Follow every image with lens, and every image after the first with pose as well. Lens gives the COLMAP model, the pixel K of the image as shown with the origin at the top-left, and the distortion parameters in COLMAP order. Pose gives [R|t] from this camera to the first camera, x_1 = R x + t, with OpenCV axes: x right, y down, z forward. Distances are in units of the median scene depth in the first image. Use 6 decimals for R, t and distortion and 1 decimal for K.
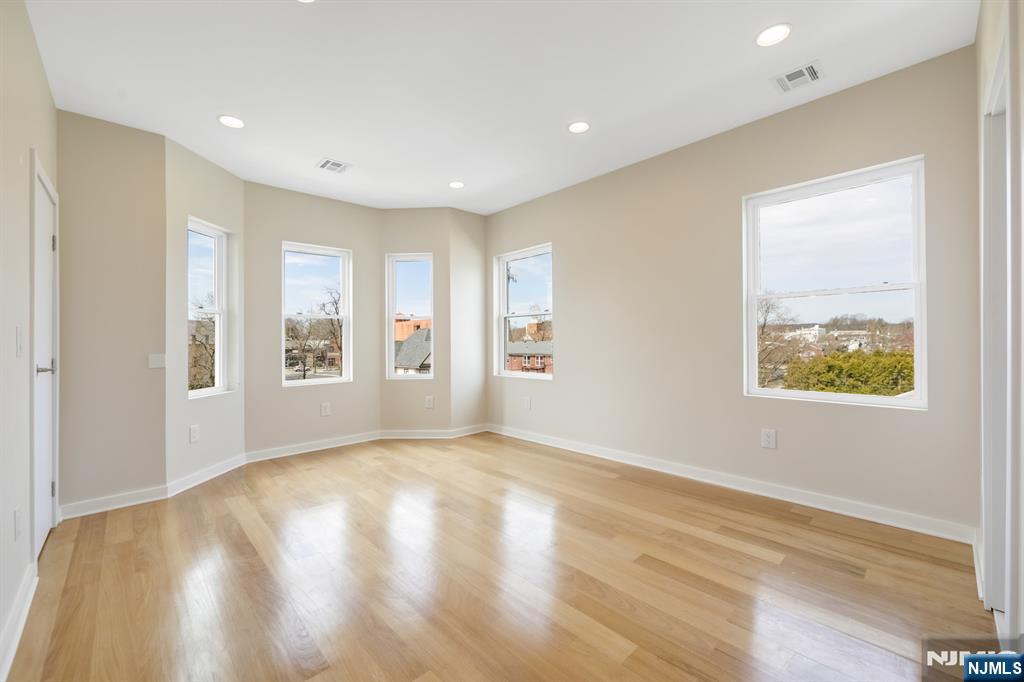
lens RADIAL K [[410.9, 0, 503.7], [0, 410.9, 338.8], [0, 0, 1]] dist [-0.001384, -0.000143]
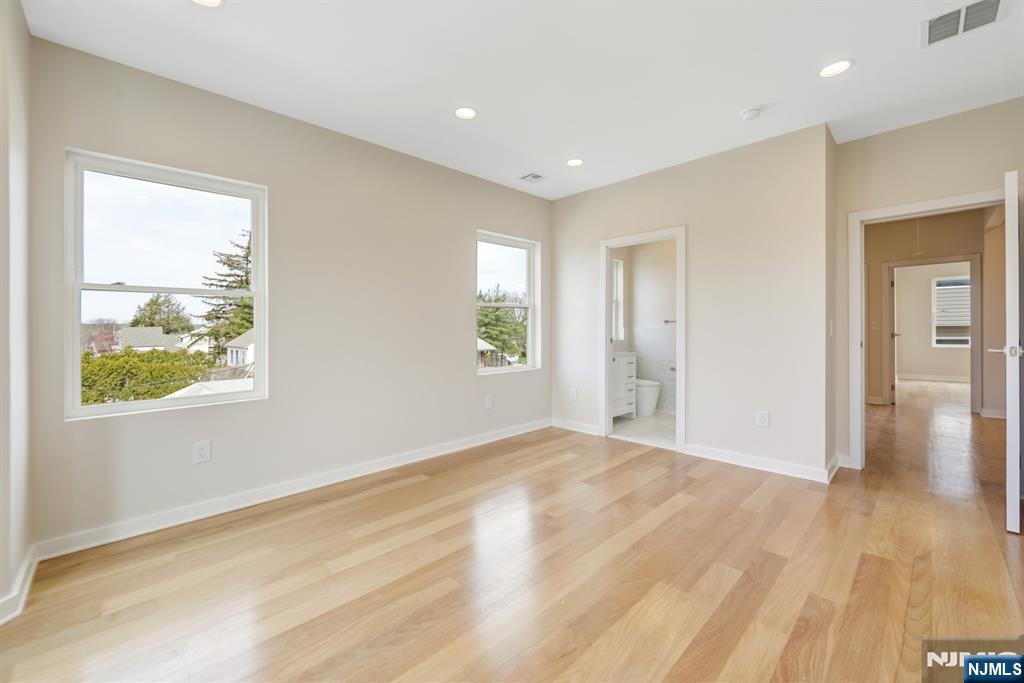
lens RADIAL K [[410.9, 0, 505.1], [0, 410.9, 333.9], [0, 0, 1]] dist [-0.001384, -0.000143]
pose [[-0.017059, 0.006117, 0.999836, -0.066206], [0.009046, 0.999941, -0.005964, 0.000449], [-0.999814, 0.008943, -0.017113, 0.077005]]
